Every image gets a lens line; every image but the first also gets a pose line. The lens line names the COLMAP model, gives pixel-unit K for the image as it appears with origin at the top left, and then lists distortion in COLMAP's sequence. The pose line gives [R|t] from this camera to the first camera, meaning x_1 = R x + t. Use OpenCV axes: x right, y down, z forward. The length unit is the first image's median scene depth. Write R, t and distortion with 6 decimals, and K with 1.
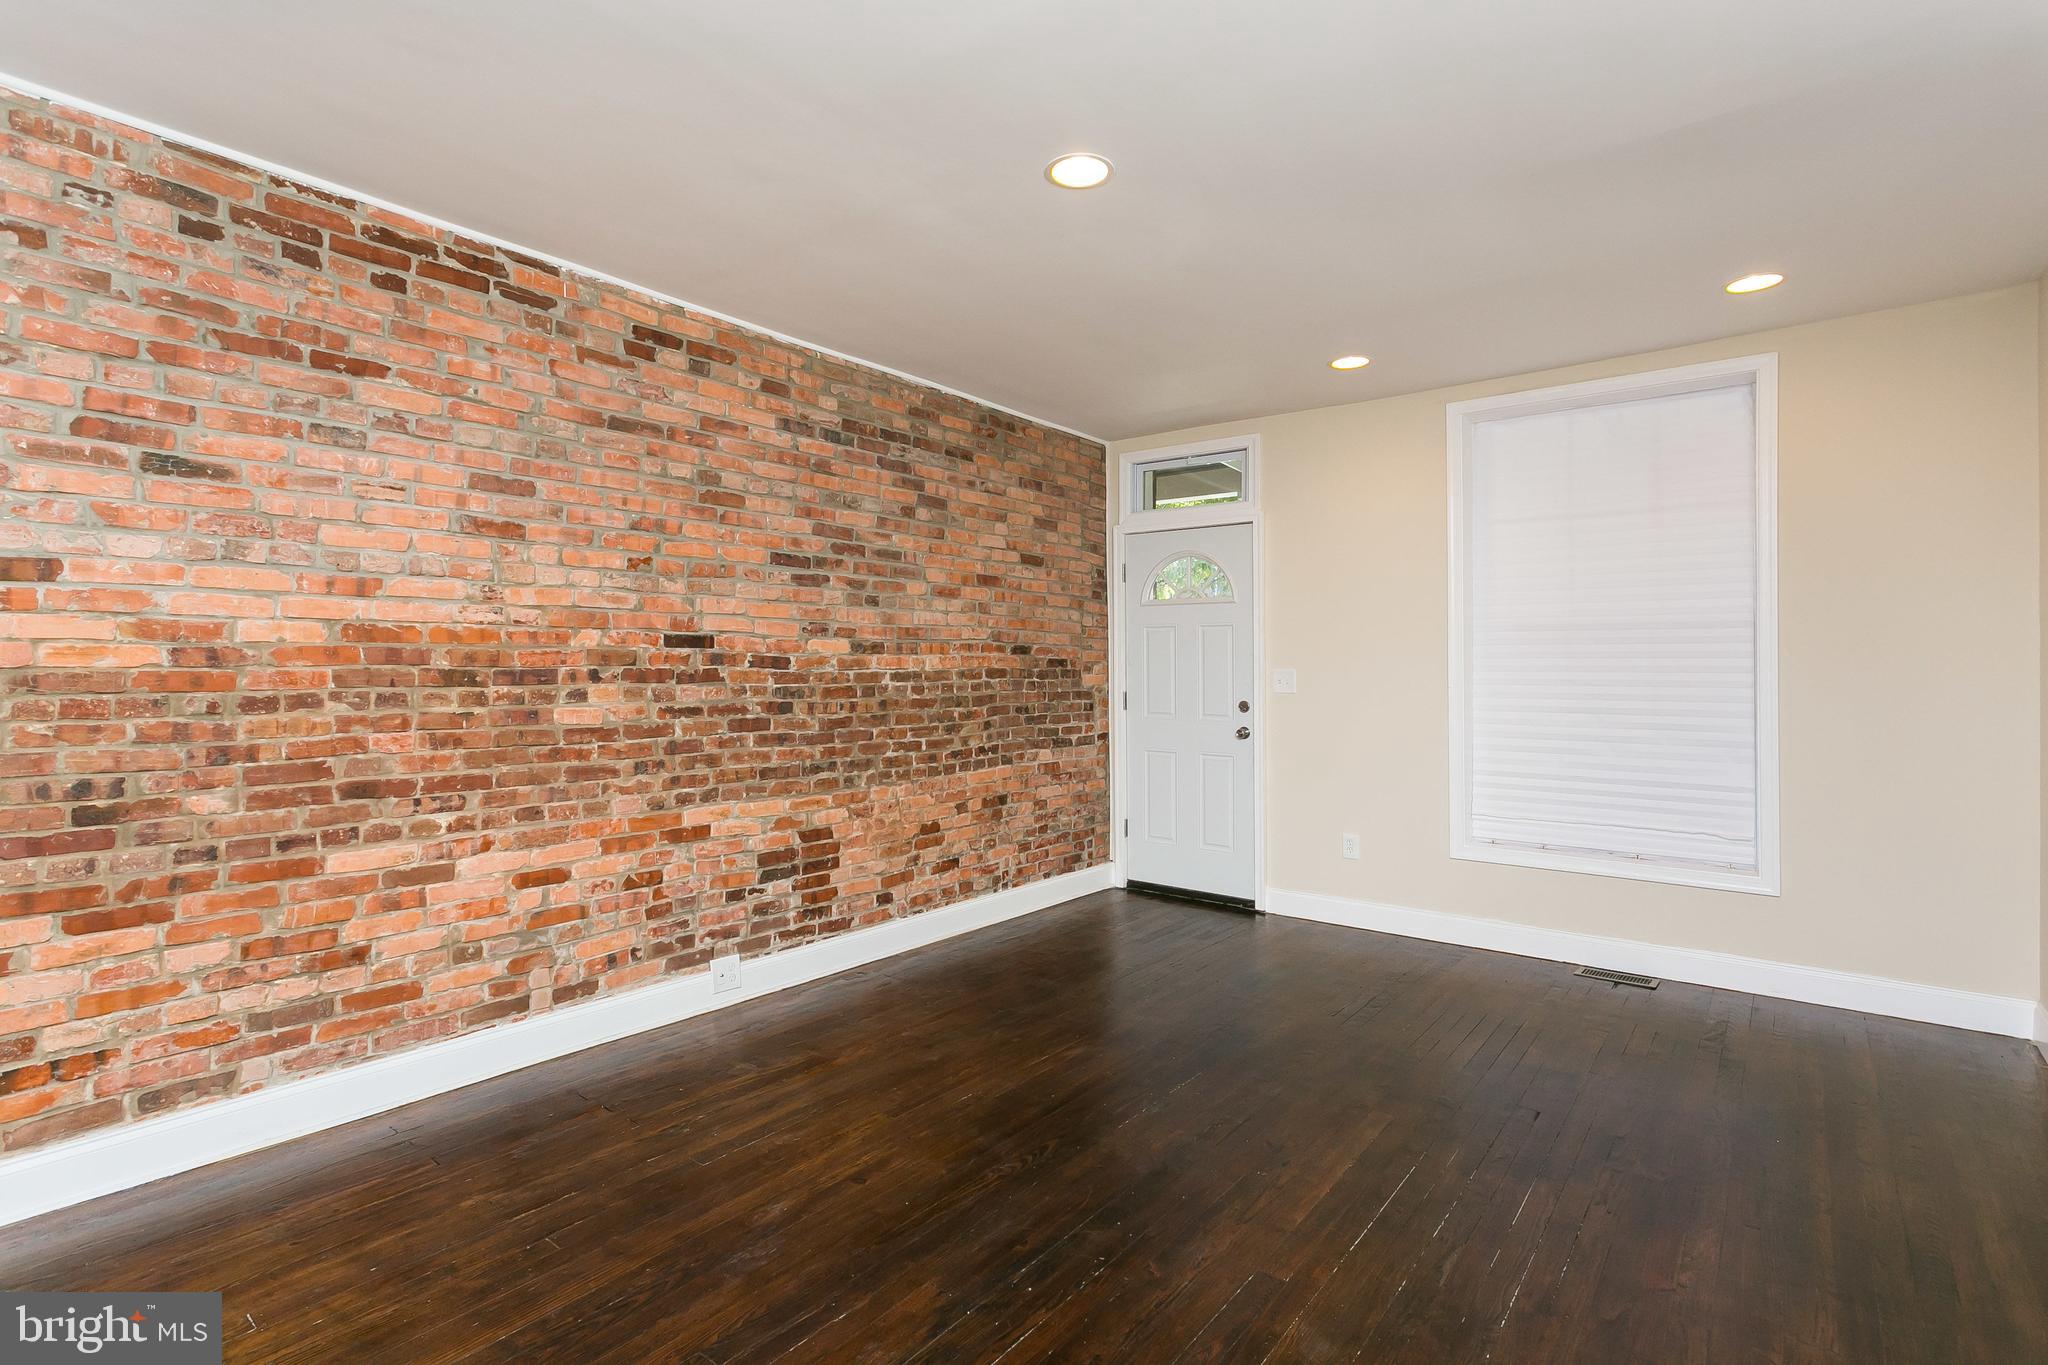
lens RADIAL K [[969.3, 0, 1024.0], [0, 969.3, 659.8], [0, 0, 1]] dist [0.005479, 0.000606]
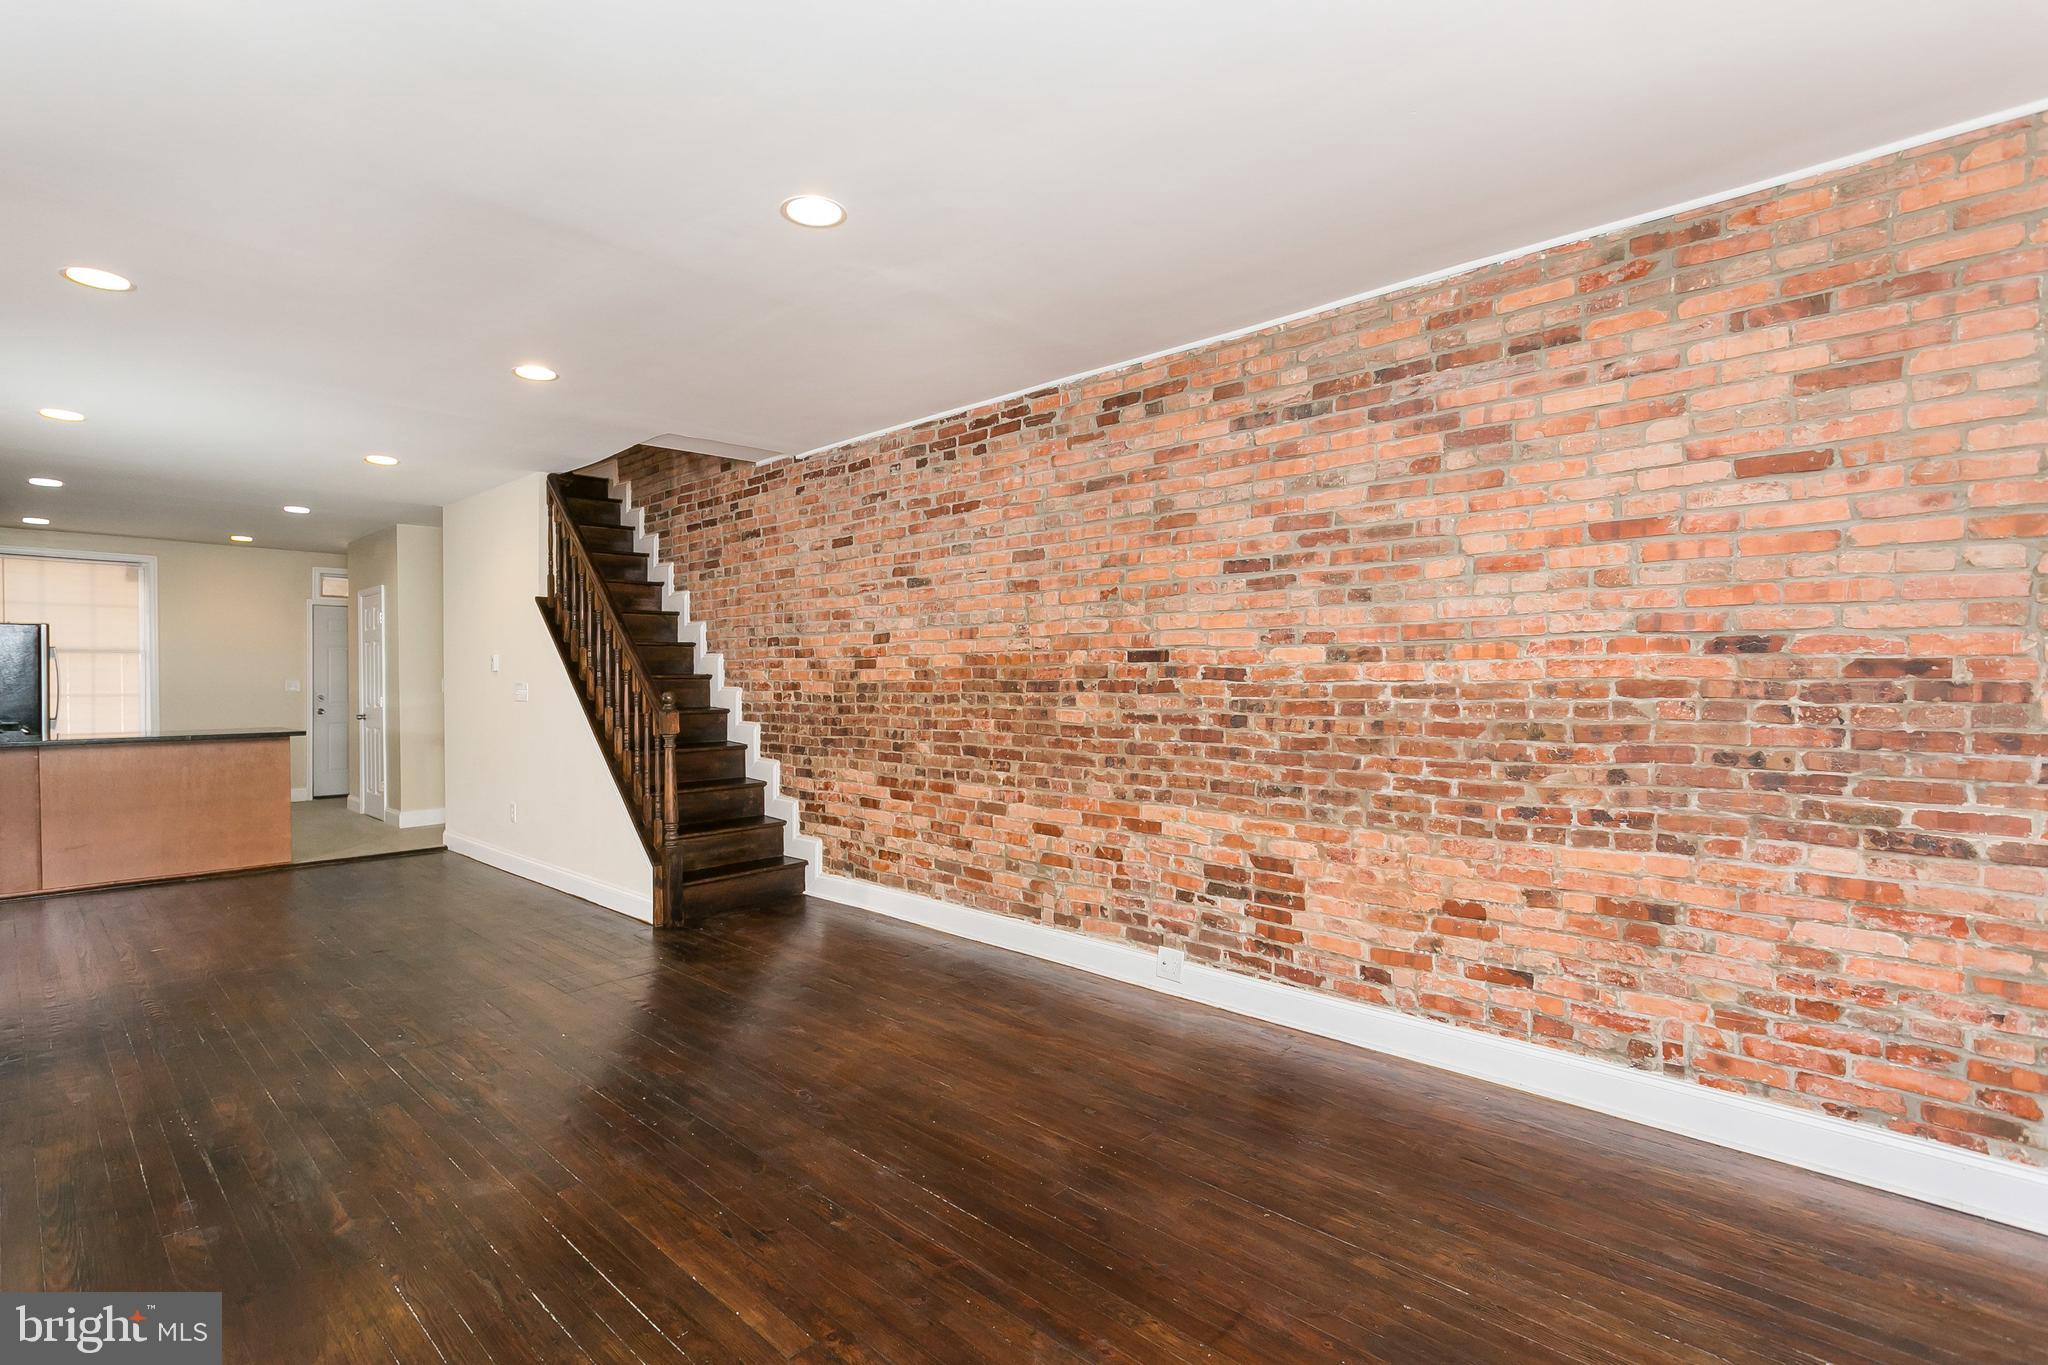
lens RADIAL K [[969.3, 0, 1018.3], [0, 969.3, 692.6], [0, 0, 1]] dist [0.005479, 0.000606]
pose [[-0.080870, 0.009451, -0.996680, 0.798792], [0.007070, 0.999935, 0.008909, 0.012020], [0.996700, -0.006326, -0.080932, 0.949132]]
